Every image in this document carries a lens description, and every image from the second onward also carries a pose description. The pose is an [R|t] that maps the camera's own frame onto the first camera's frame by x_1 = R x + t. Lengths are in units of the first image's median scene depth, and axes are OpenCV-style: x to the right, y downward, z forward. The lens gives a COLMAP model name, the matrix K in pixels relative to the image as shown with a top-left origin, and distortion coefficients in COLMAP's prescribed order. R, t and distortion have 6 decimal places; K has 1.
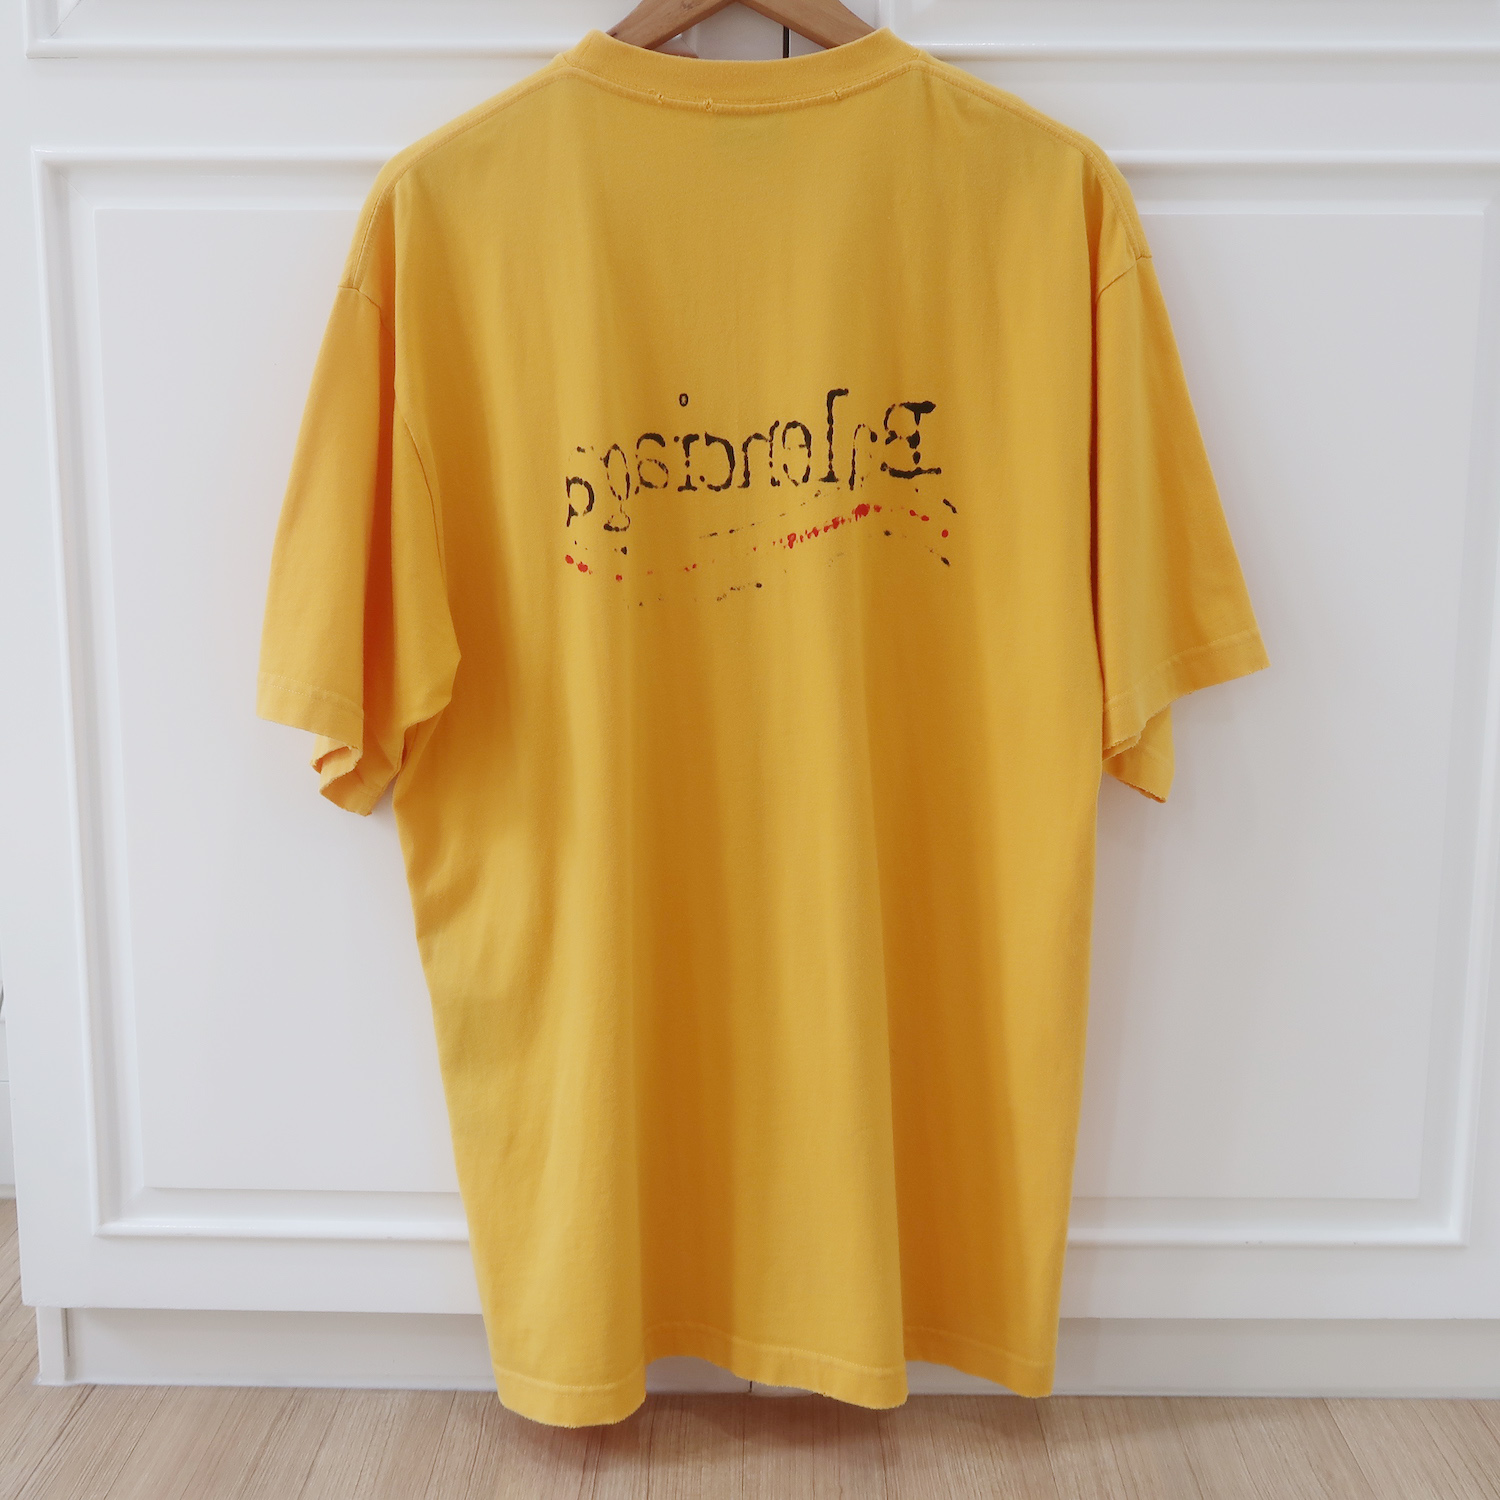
lens RADIAL K [[2269.6, 0, 747.5], [0, 2269.6, 739.2], [0, 0, 1]] dist [-0.018804, 0.000000]
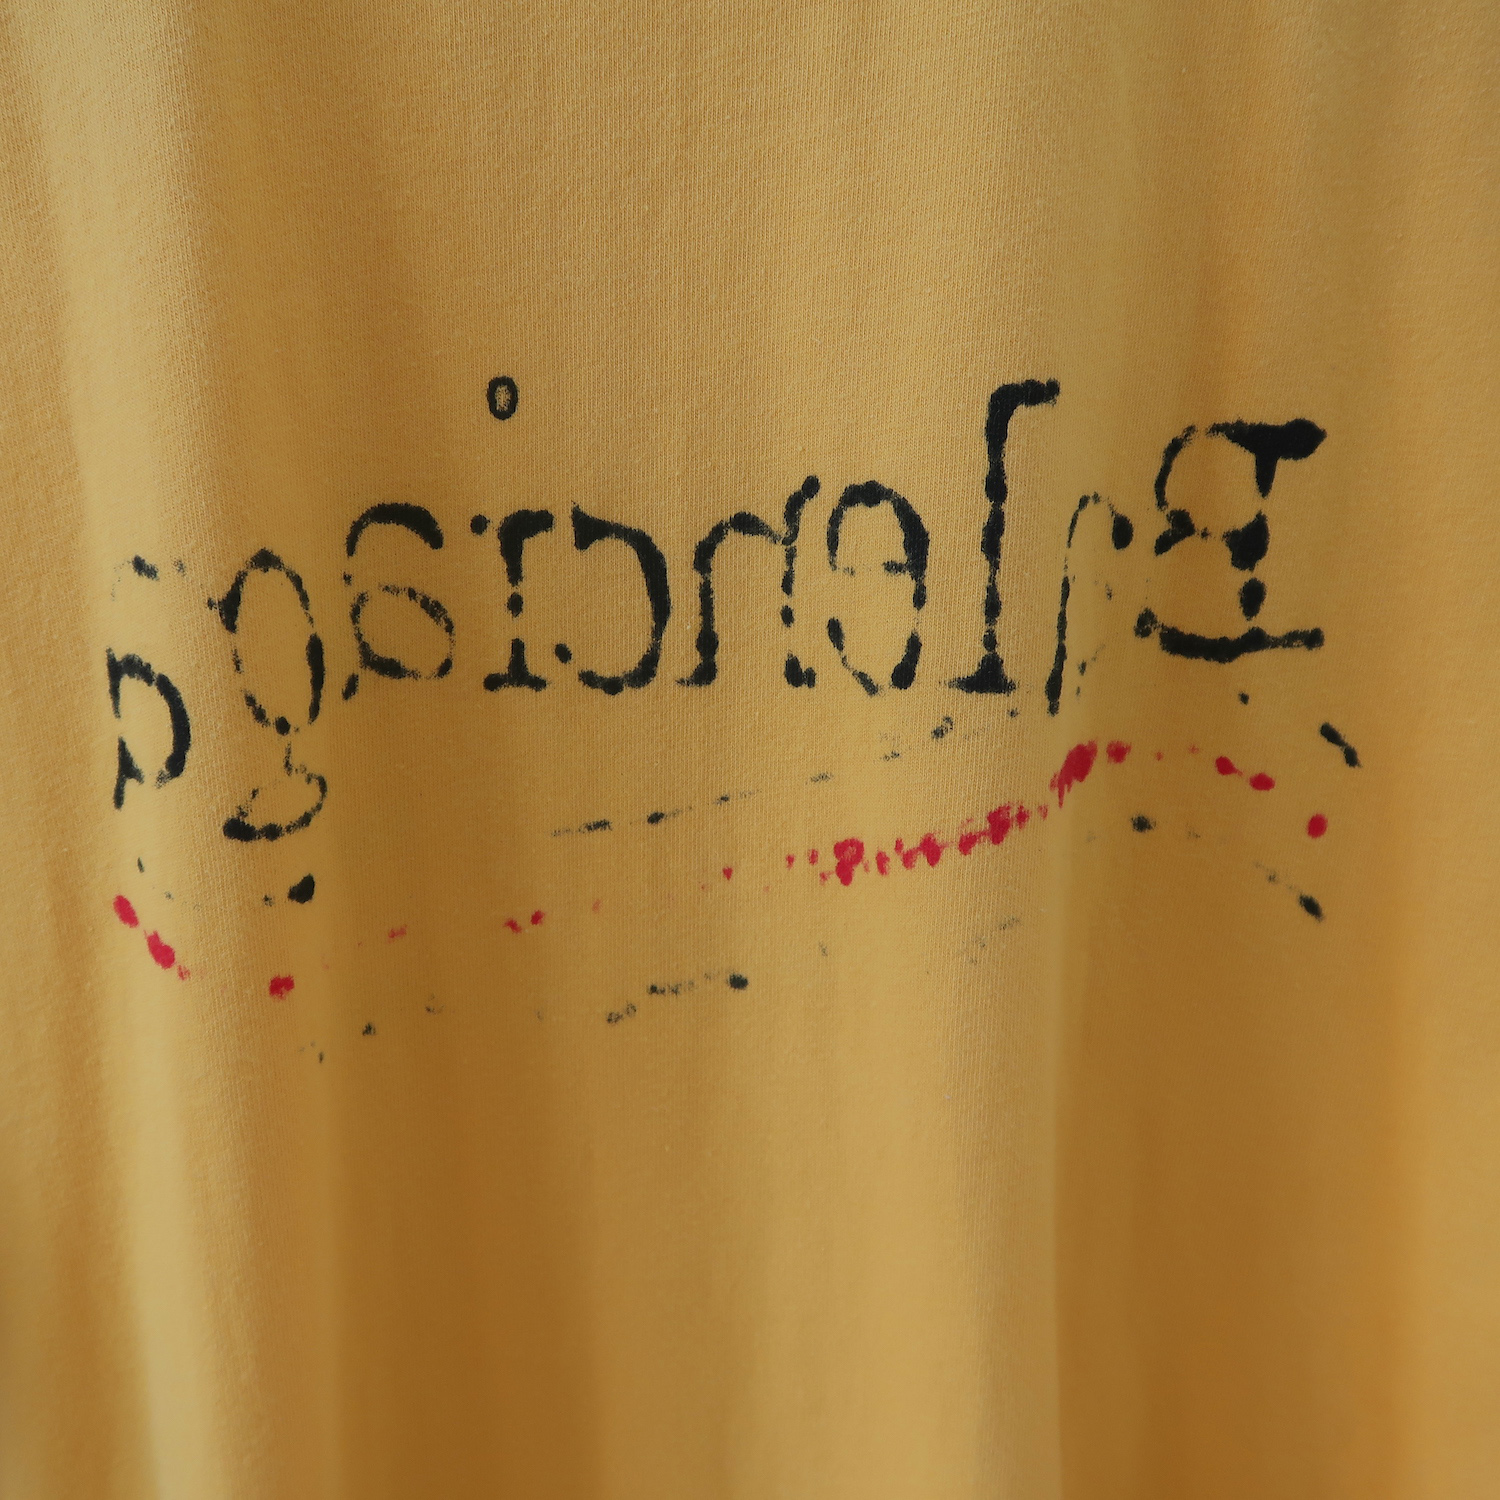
lens RADIAL K [[2269.6, 0, 757.3], [0, 2269.6, 757.9], [0, 0, 1]] dist [-0.018804, 0.000000]
pose [[0.999282, 0.017827, 0.033419, -0.003577], [-0.020287, 0.996992, 0.074797, -0.124704], [-0.031985, -0.075422, 0.996639, 0.692651]]
